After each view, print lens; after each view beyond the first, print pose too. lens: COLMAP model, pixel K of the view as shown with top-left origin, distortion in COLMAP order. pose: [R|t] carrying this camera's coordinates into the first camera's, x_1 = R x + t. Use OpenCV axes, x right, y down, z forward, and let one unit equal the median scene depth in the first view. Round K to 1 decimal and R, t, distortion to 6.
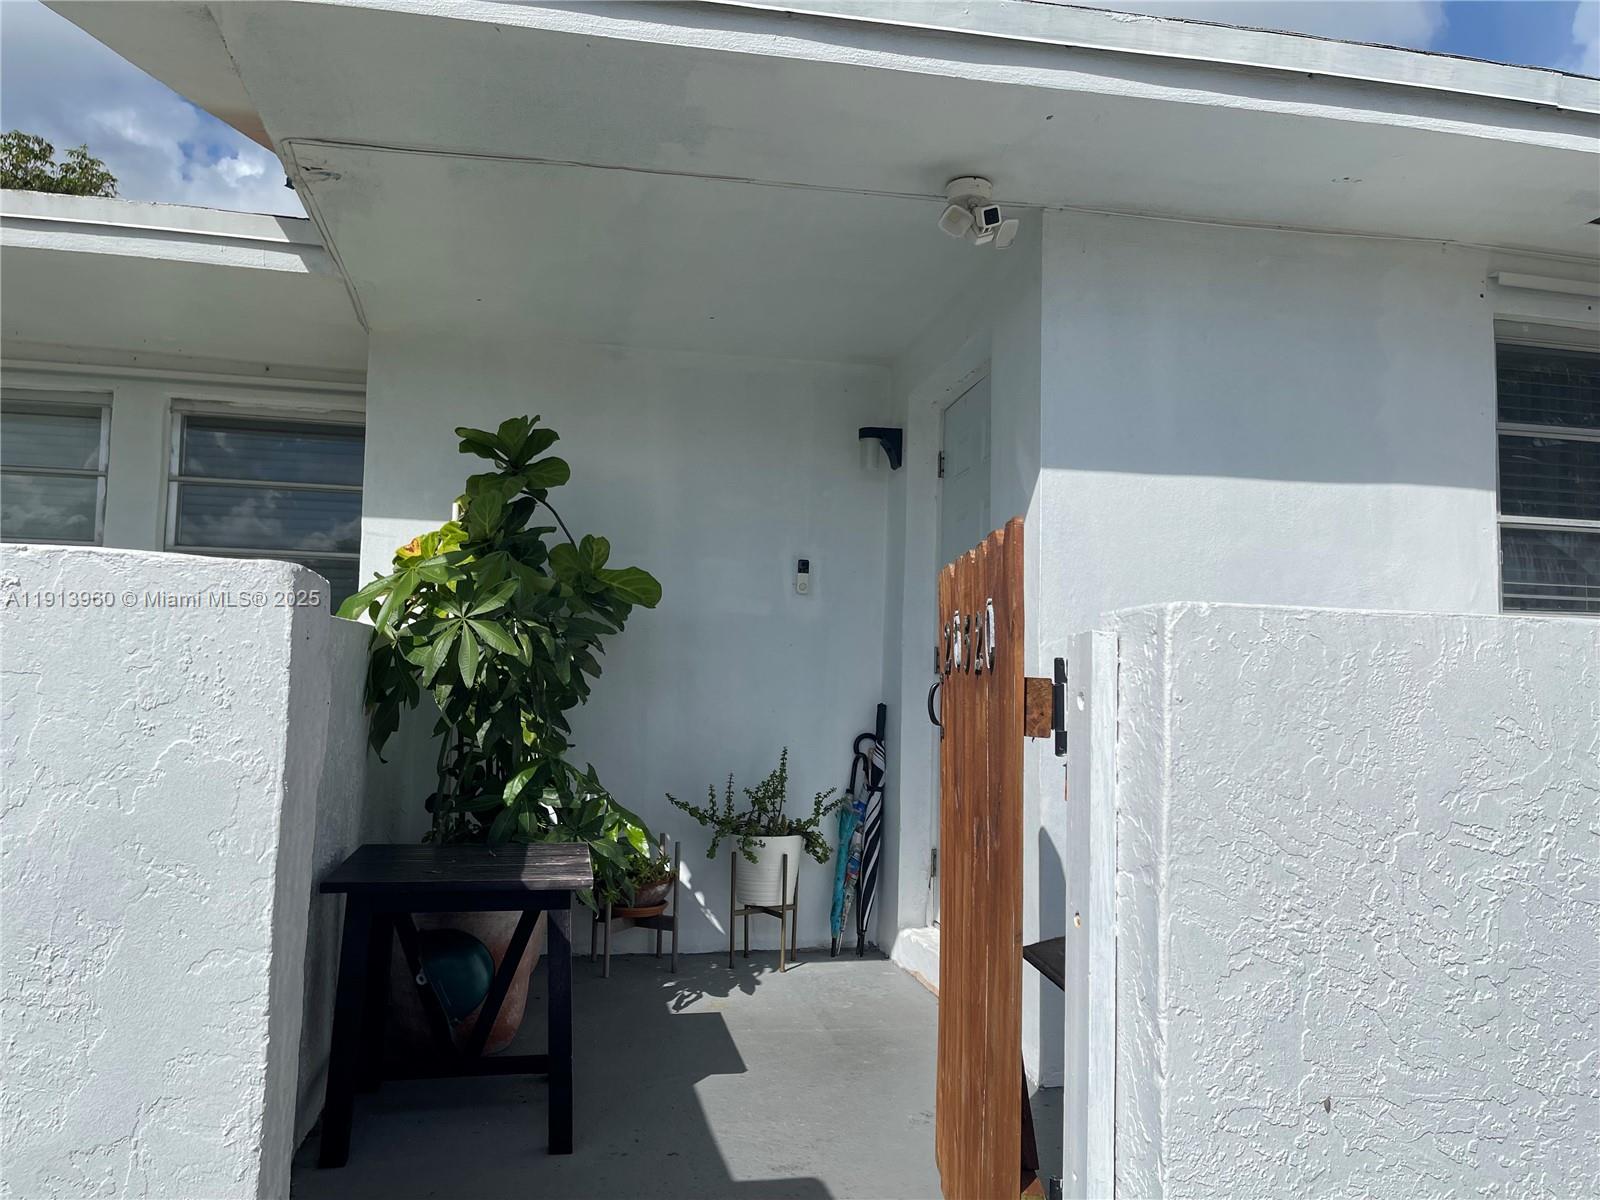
lens RADIAL K [[1210.5, 0, 803.0], [0, 1210.5, 594.5], [0, 0, 1]] dist [0.068806, -0.092231]
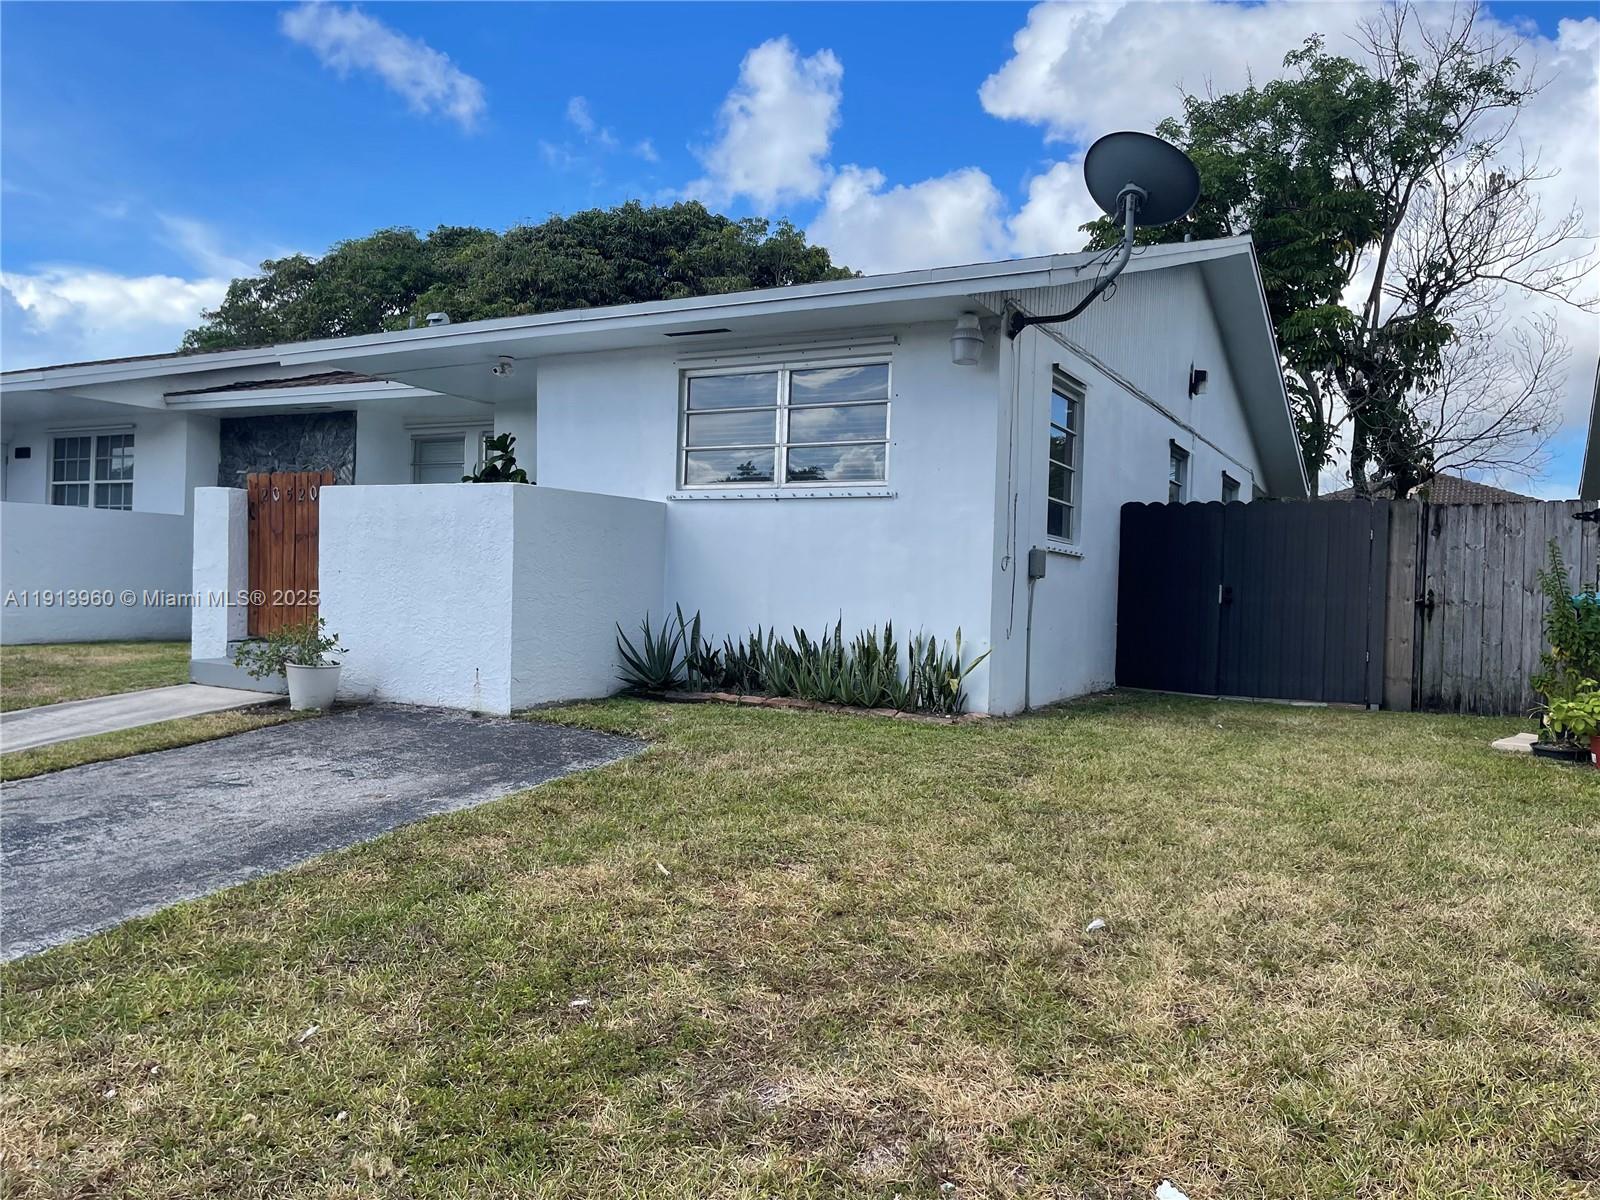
lens RADIAL K [[1210.5, 0, 797.7], [0, 1210.5, 605.4], [0, 0, 1]] dist [0.068806, -0.092231]
pose [[0.760316, 0.005163, -0.649532, 2.081977], [0.038063, 0.997896, 0.052487, 0.125873], [0.648437, -0.064630, 0.758520, -0.712056]]
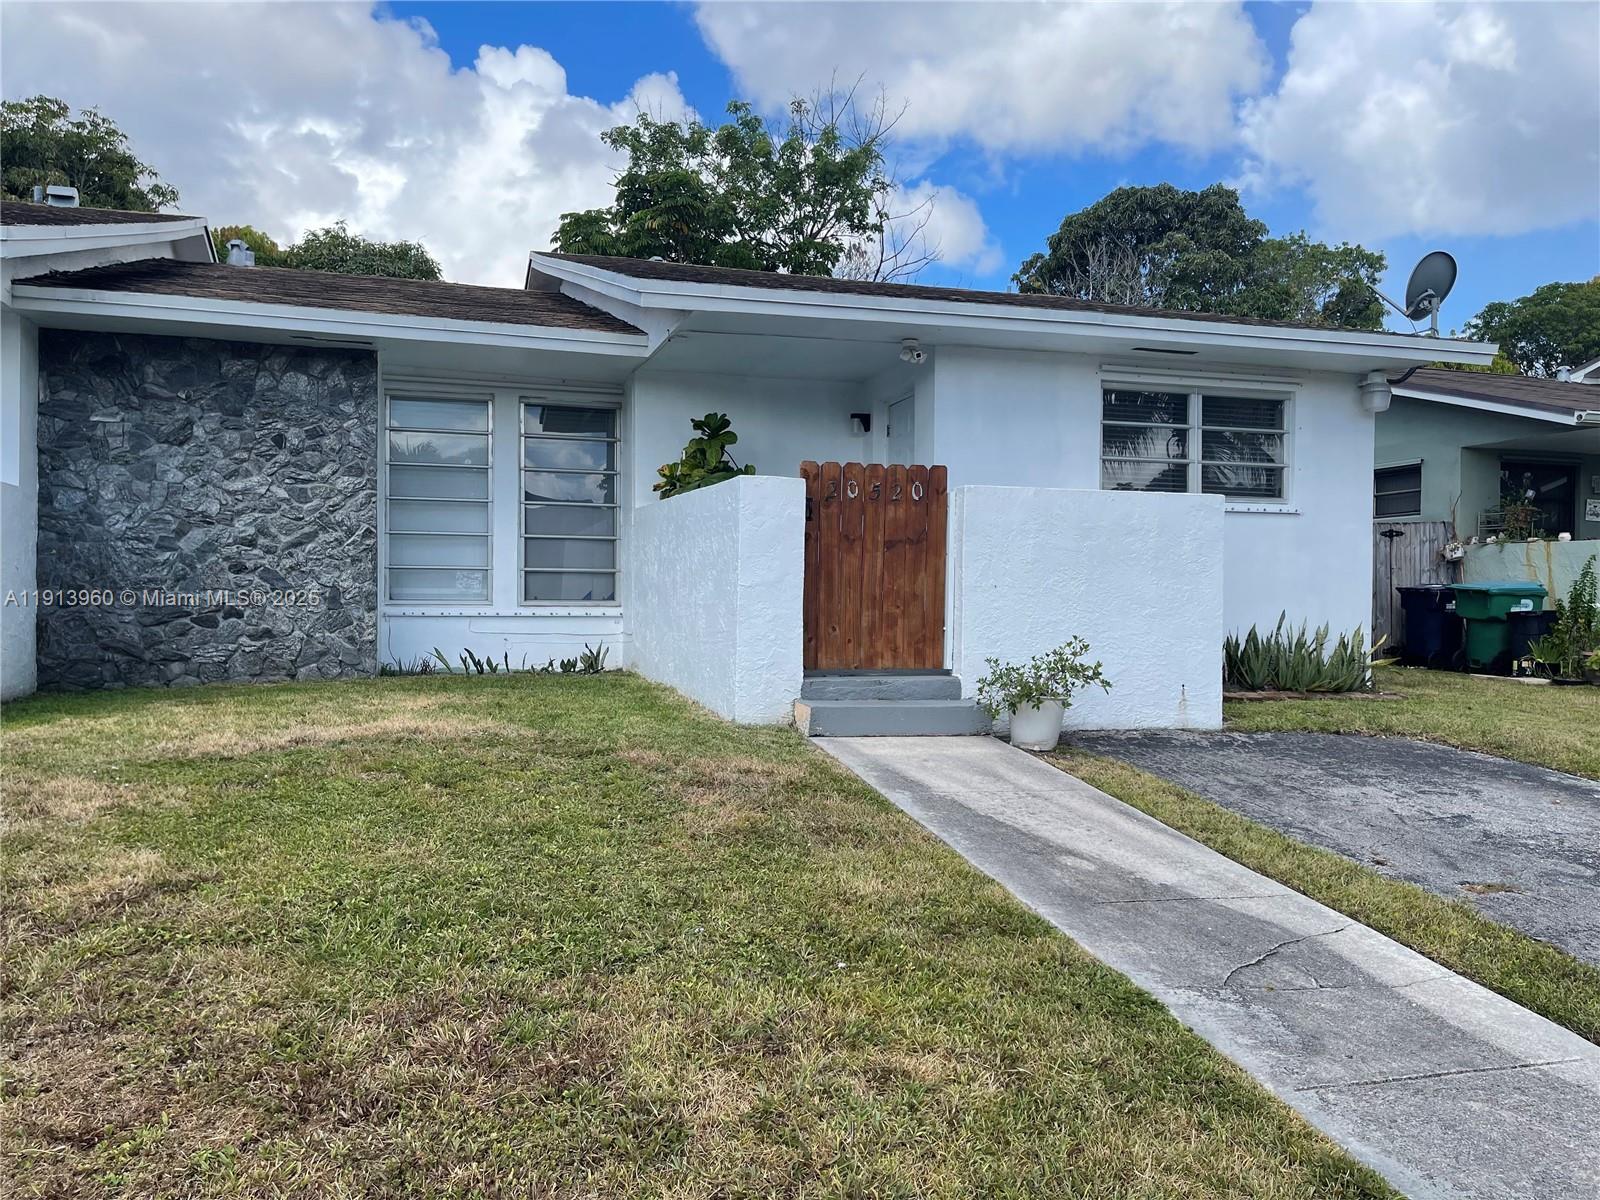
lens RADIAL K [[1210.5, 0, 795.7], [0, 1210.5, 600.3], [0, 0, 1]] dist [0.068806, -0.092231]
pose [[0.994859, -0.015472, 0.100082, -0.313418], [0.007008, 0.996409, 0.084384, 0.017616], [-0.101028, -0.083249, 0.991394, -1.362499]]
